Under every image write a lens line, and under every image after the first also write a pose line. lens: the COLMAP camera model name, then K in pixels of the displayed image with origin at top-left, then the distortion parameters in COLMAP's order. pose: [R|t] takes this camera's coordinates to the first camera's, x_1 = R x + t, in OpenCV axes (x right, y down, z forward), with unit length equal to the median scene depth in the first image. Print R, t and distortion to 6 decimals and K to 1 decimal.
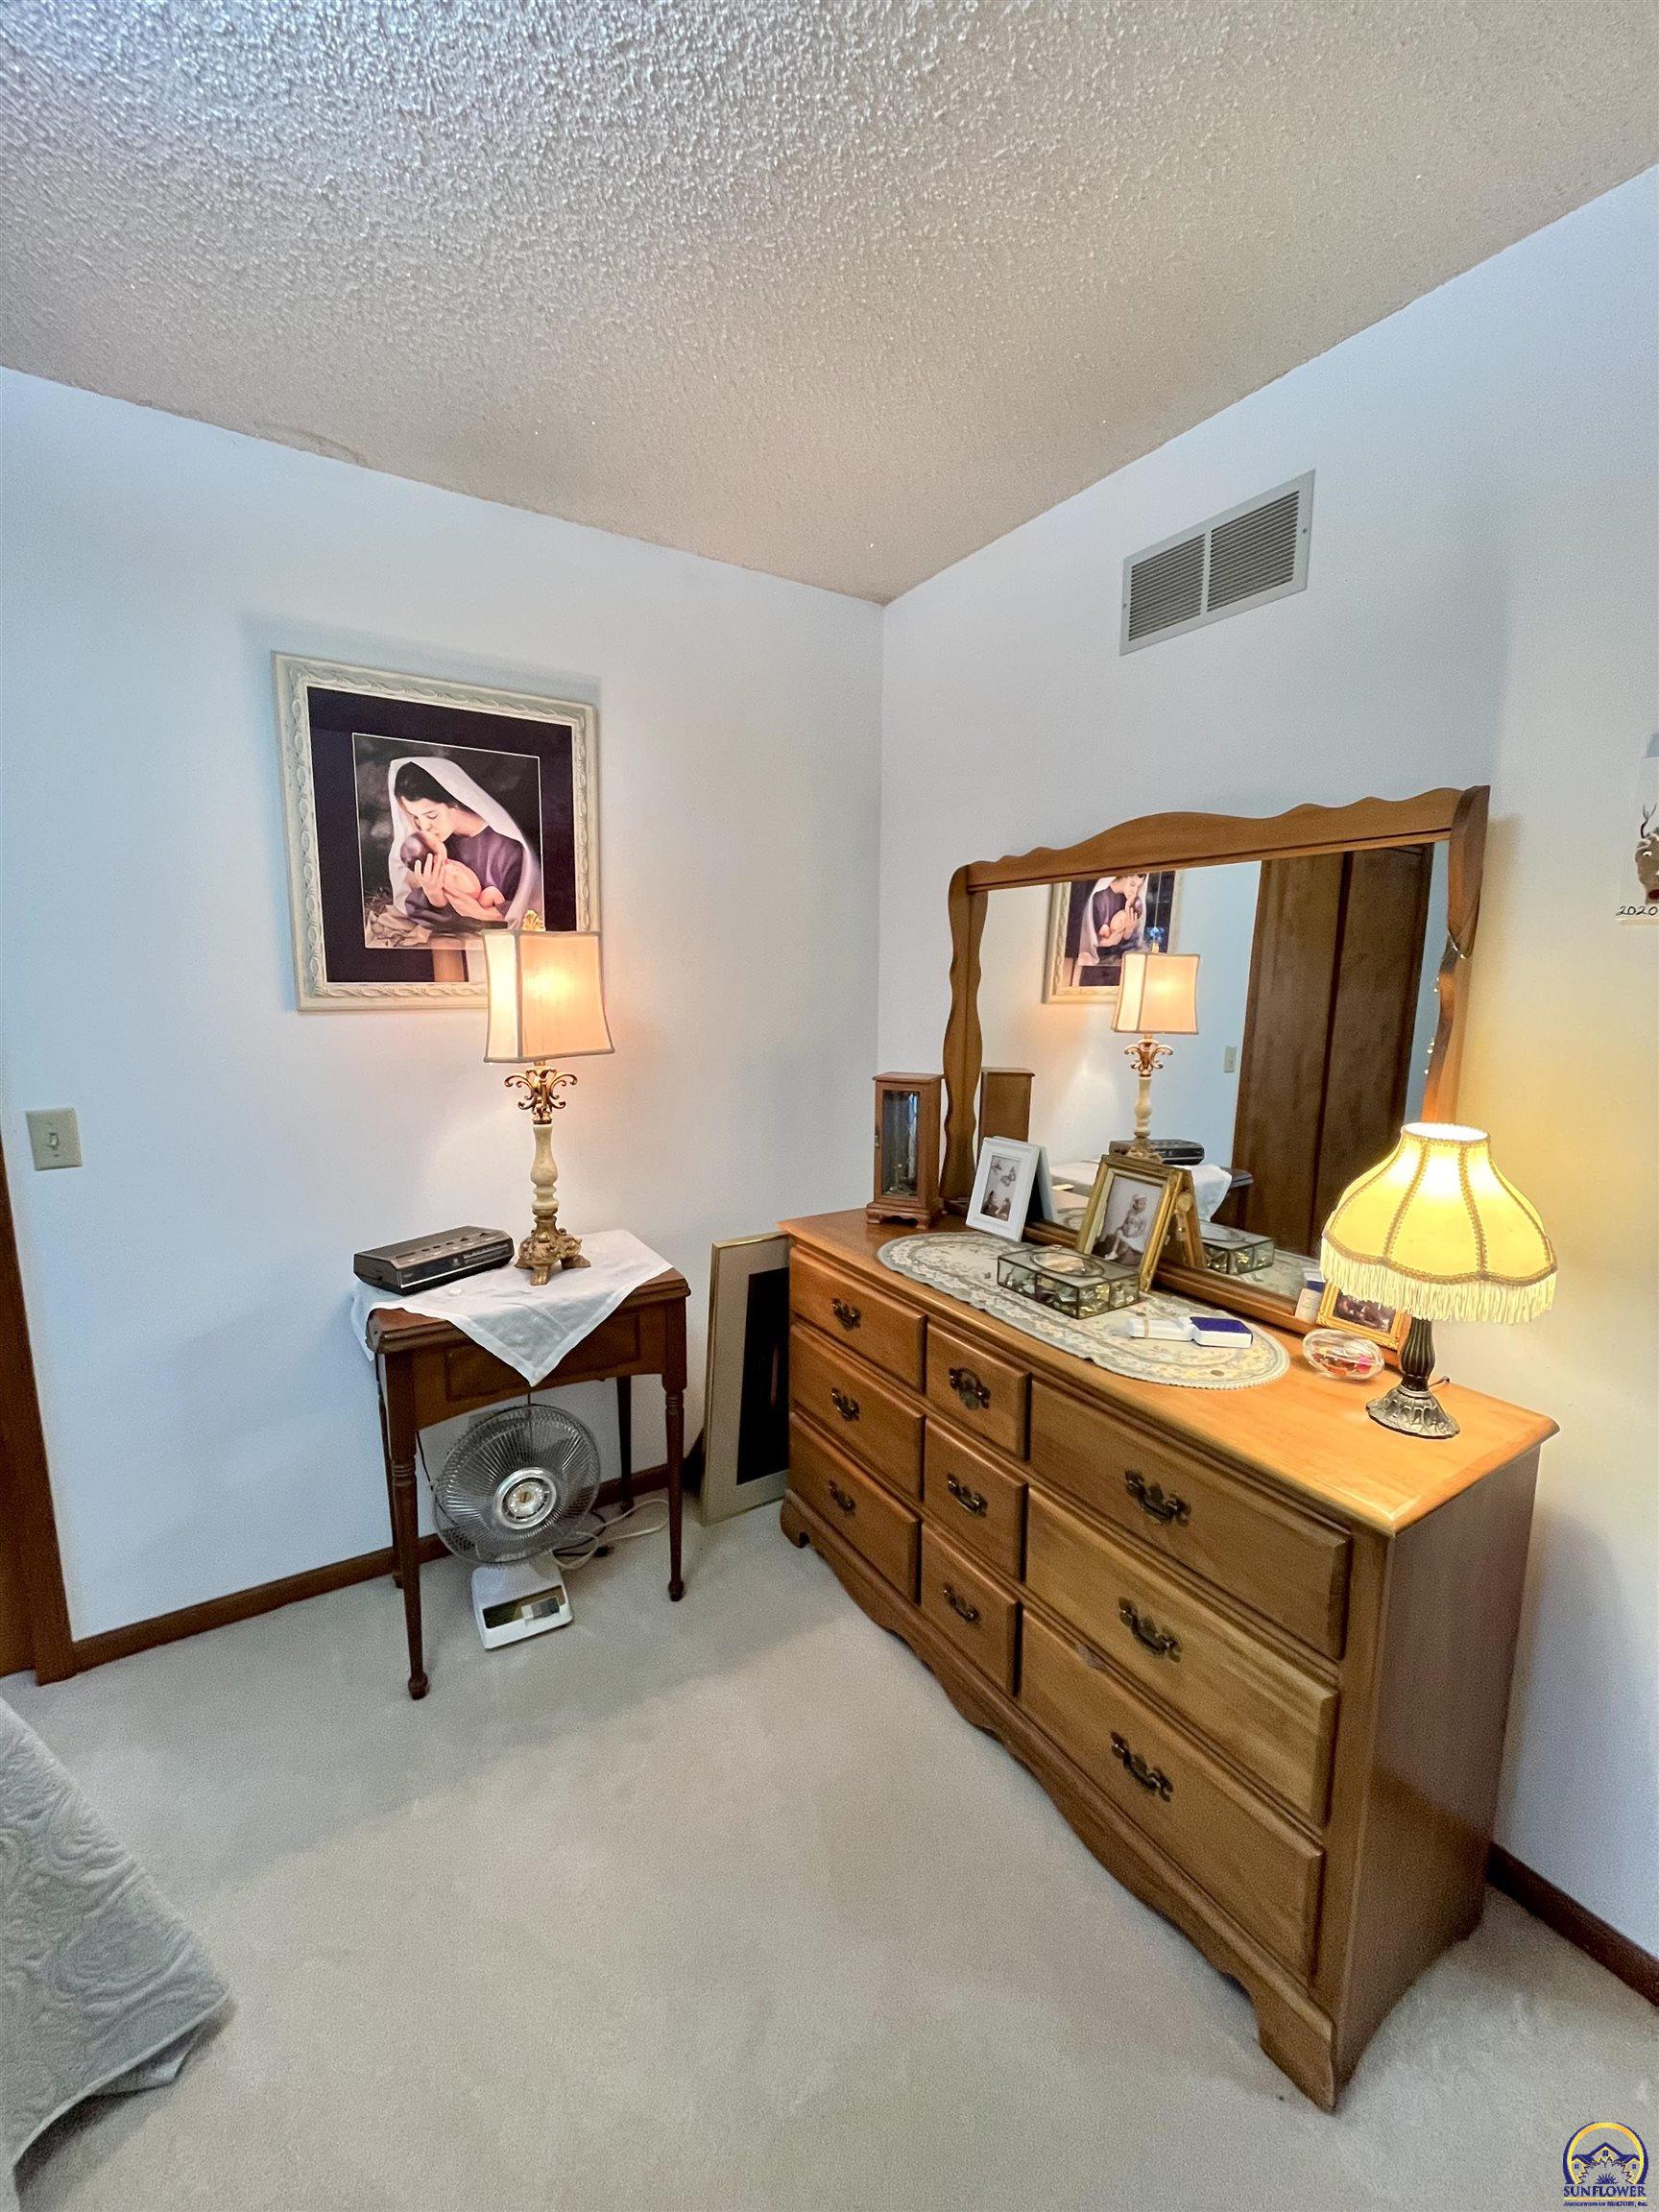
lens RADIAL K [[892.3, 0, 817.3], [0, 892.3, 1092.4], [0, 0, 1]] dist [-0.003259, 0.000395]
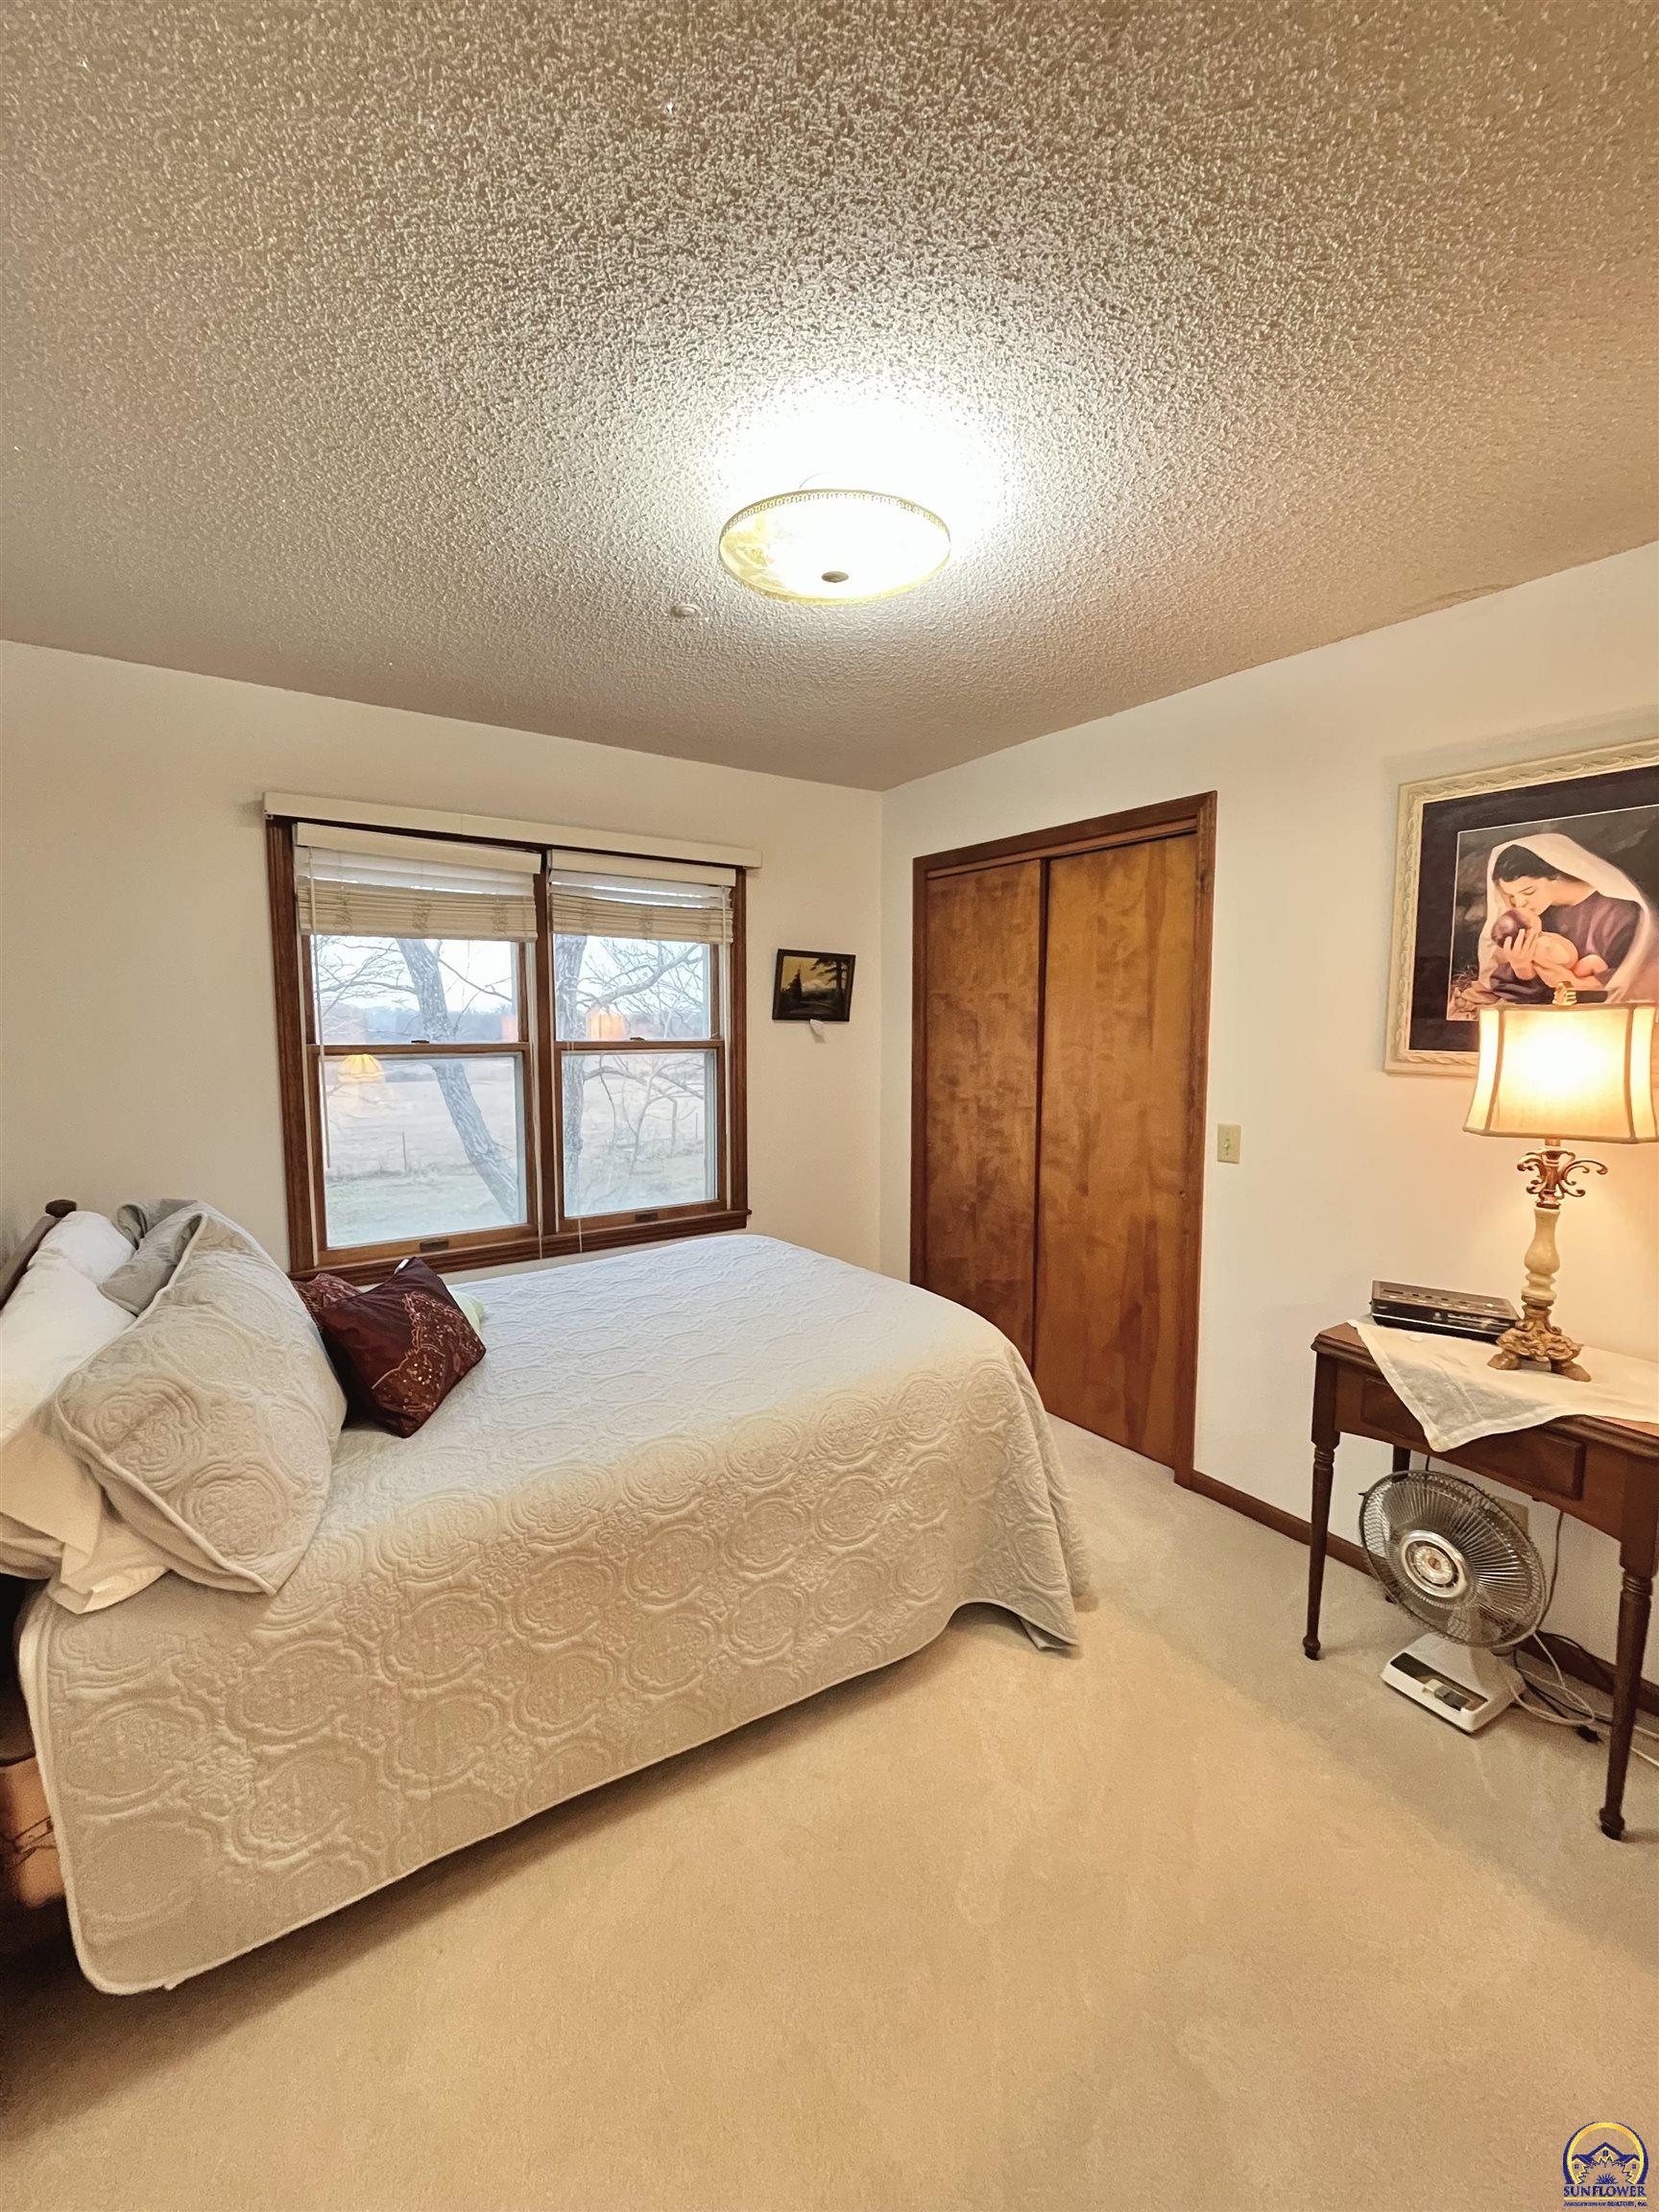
lens RADIAL K [[892.3, 0, 815.8], [0, 892.3, 1100.2], [0, 0, 1]] dist [-0.003259, 0.000395]
pose [[0.040921, 0.086619, -0.995401, 0.577225], [-0.148923, 0.985636, 0.079647, -0.035311], [0.988002, 0.144979, 0.053233, 0.176864]]
